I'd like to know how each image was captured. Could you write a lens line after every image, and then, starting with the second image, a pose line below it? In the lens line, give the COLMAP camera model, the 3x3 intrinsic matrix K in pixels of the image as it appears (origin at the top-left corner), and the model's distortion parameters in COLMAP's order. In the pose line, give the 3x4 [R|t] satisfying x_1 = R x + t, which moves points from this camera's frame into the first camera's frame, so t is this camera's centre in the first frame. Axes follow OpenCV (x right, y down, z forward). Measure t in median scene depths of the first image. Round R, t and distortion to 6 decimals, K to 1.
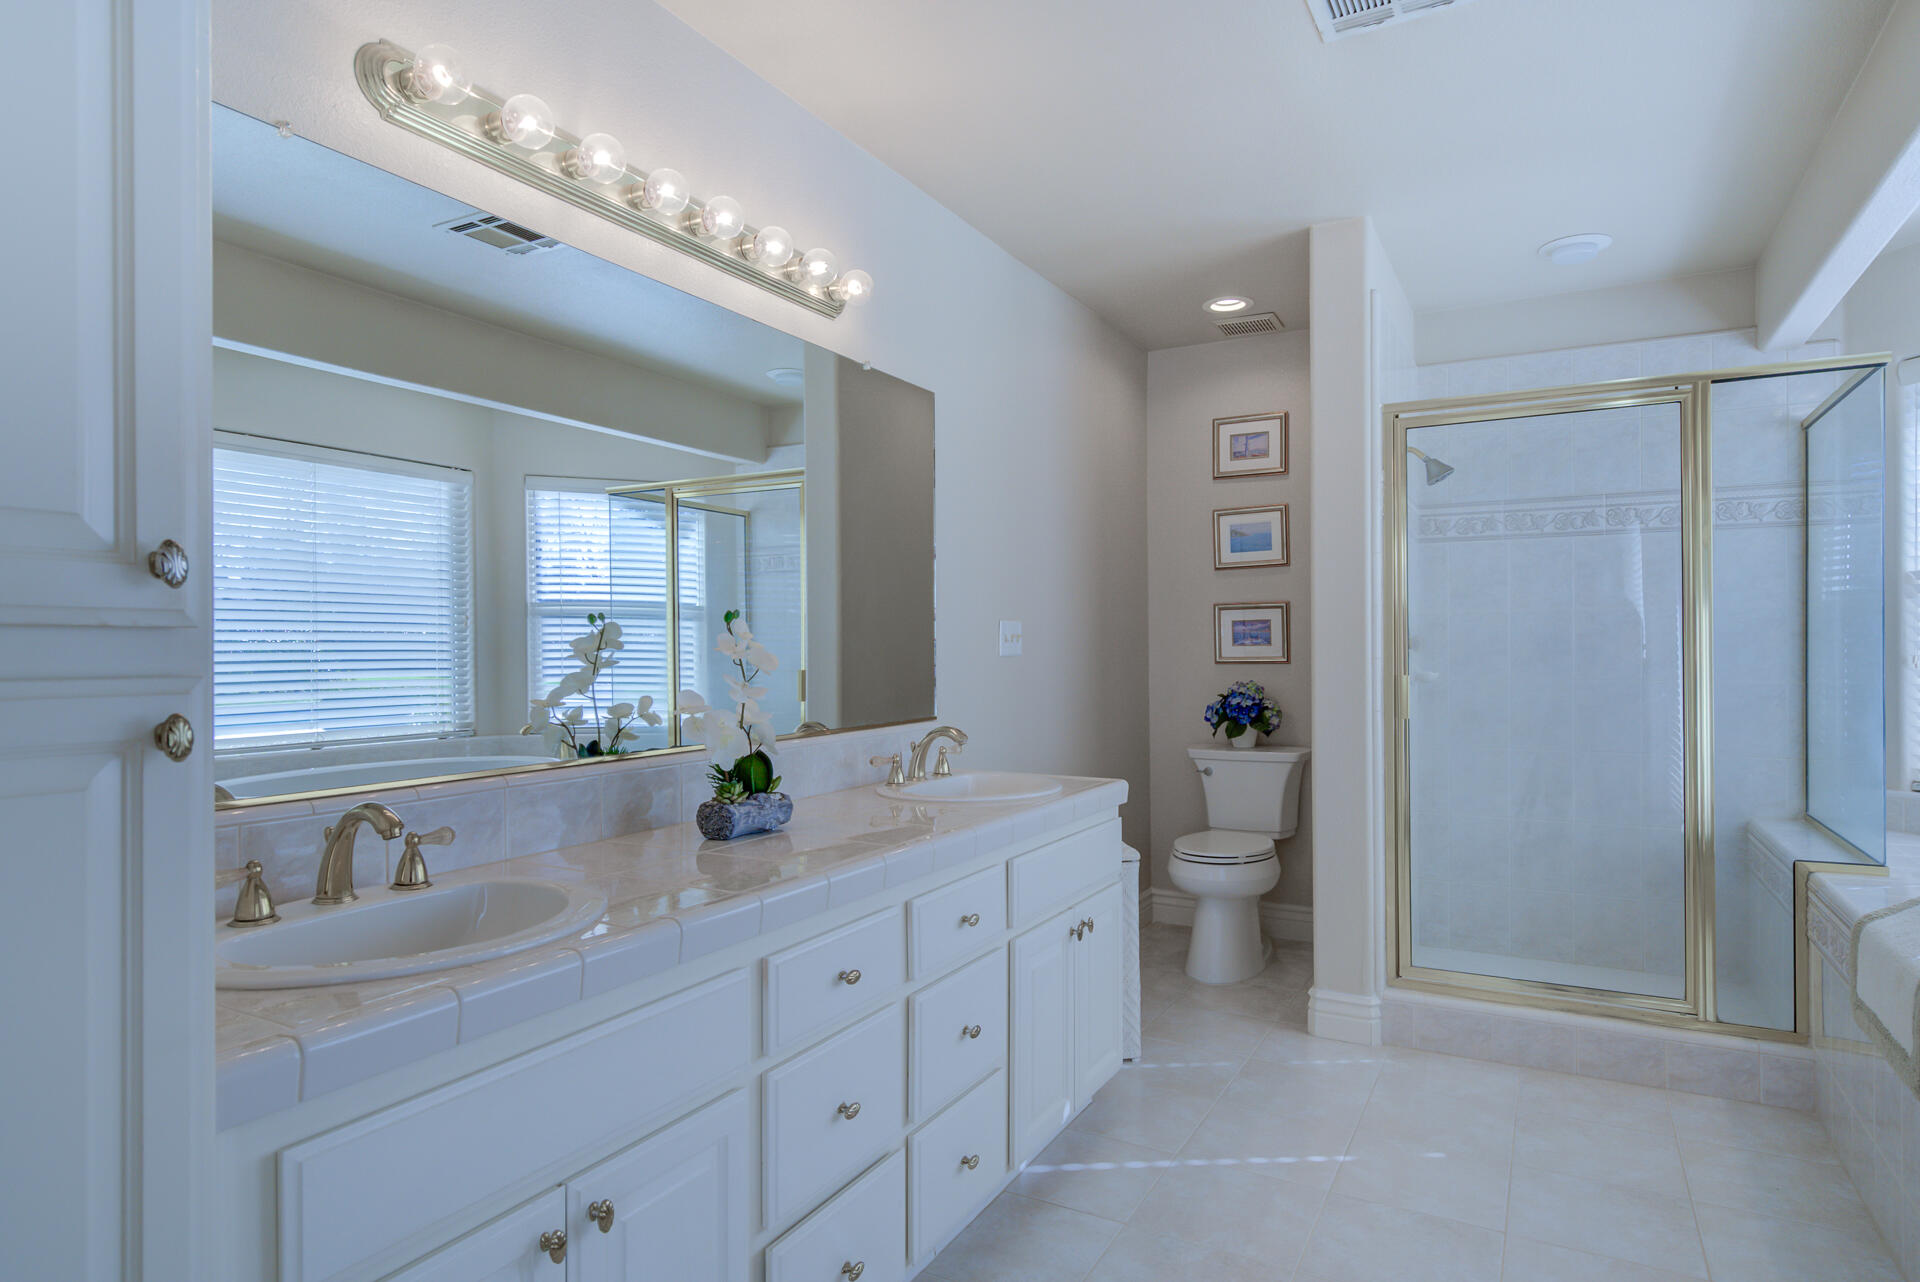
lens RADIAL K [[1074.7, 0, 968.0], [0, 1074.7, 647.7], [0, 0, 1]] dist [0.018936, -0.010813]
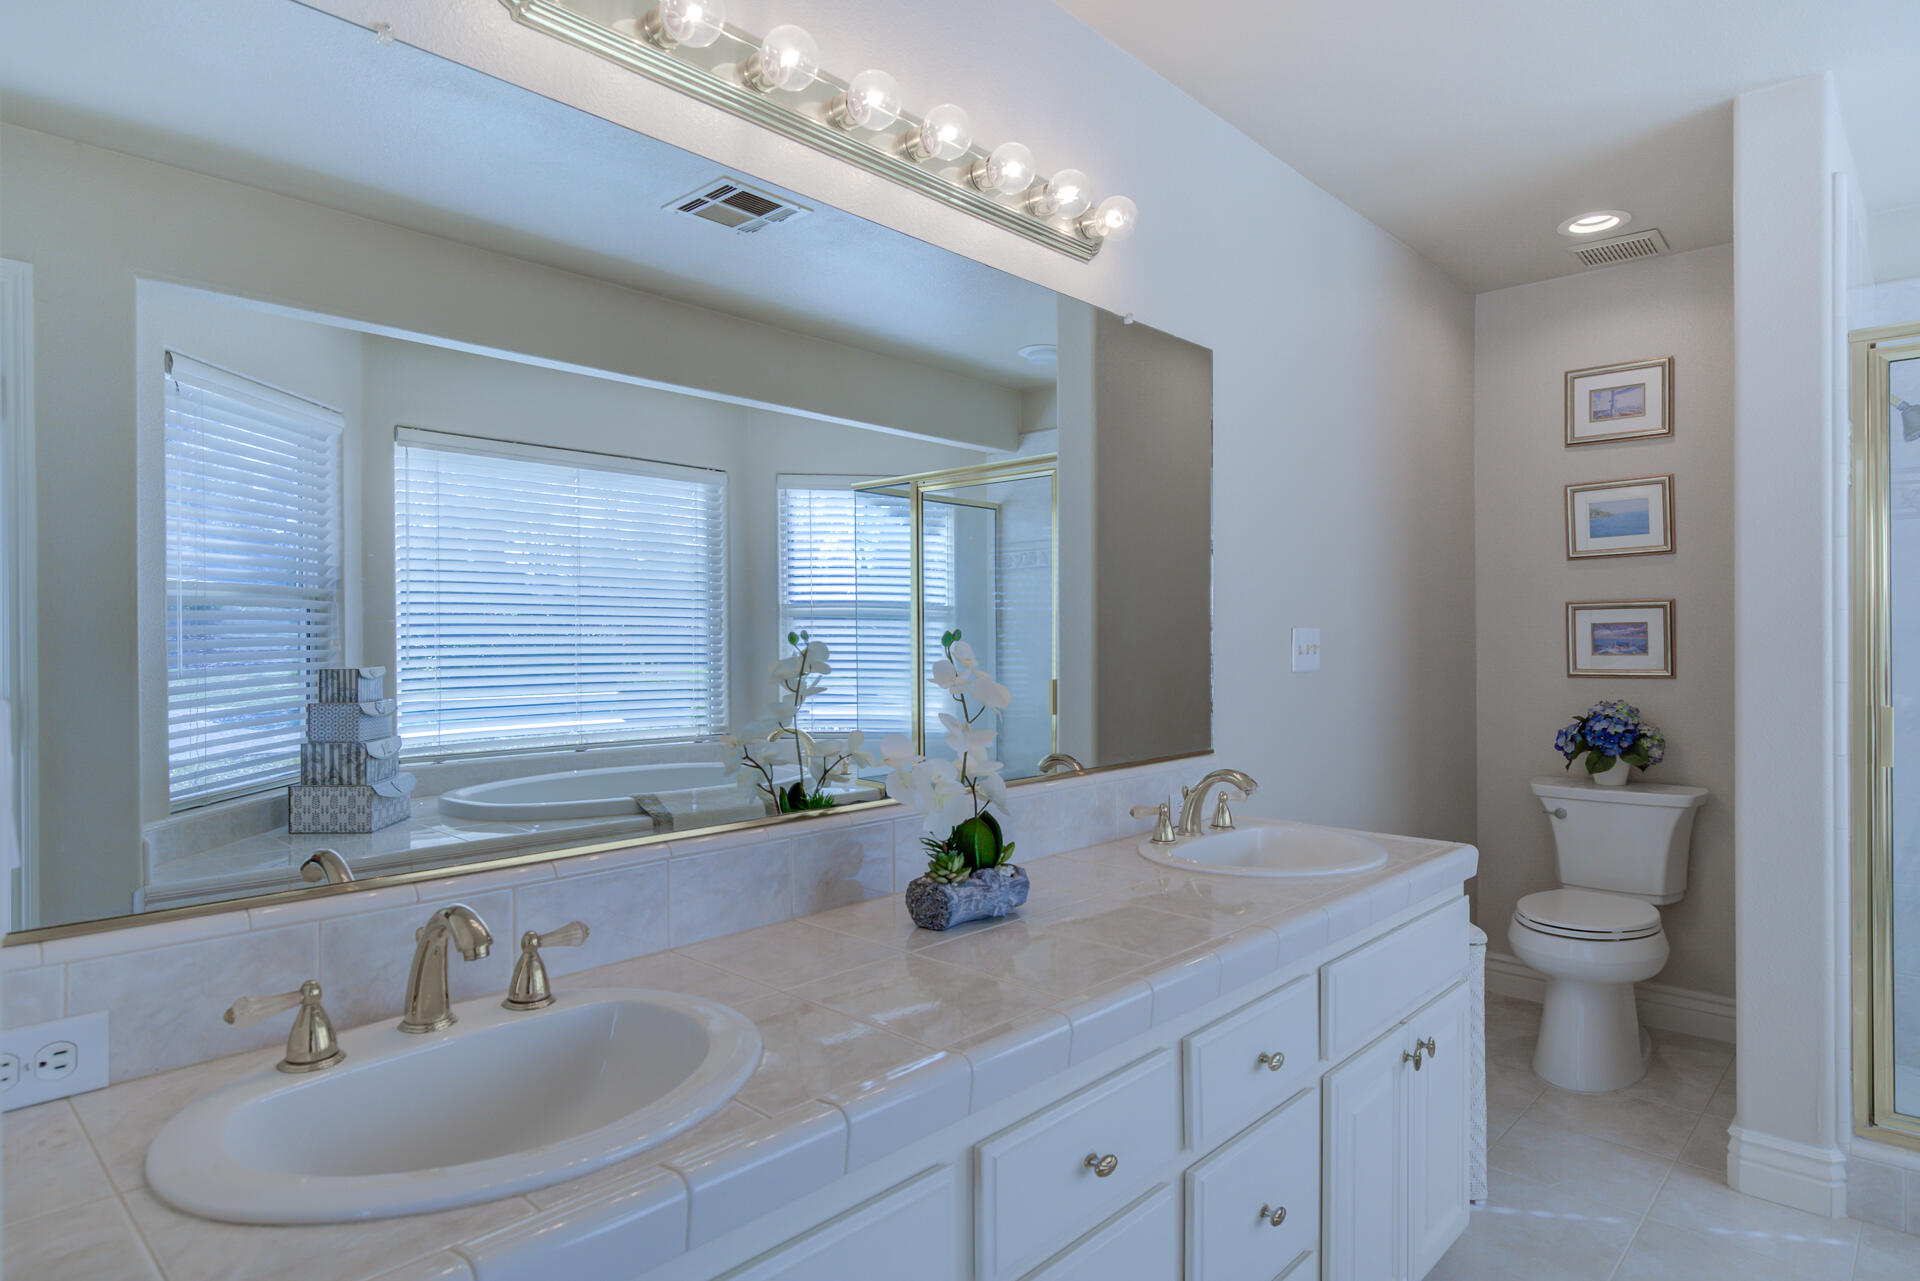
lens RADIAL K [[1074.7, 0, 959.6], [0, 1074.7, 638.3], [0, 0, 1]] dist [0.018936, -0.010813]
pose [[0.968899, 0.002664, -0.247443, -0.014242], [-0.002729, 0.999996, 0.000082, -0.018994], [0.247443, 0.000596, 0.968902, 0.161441]]
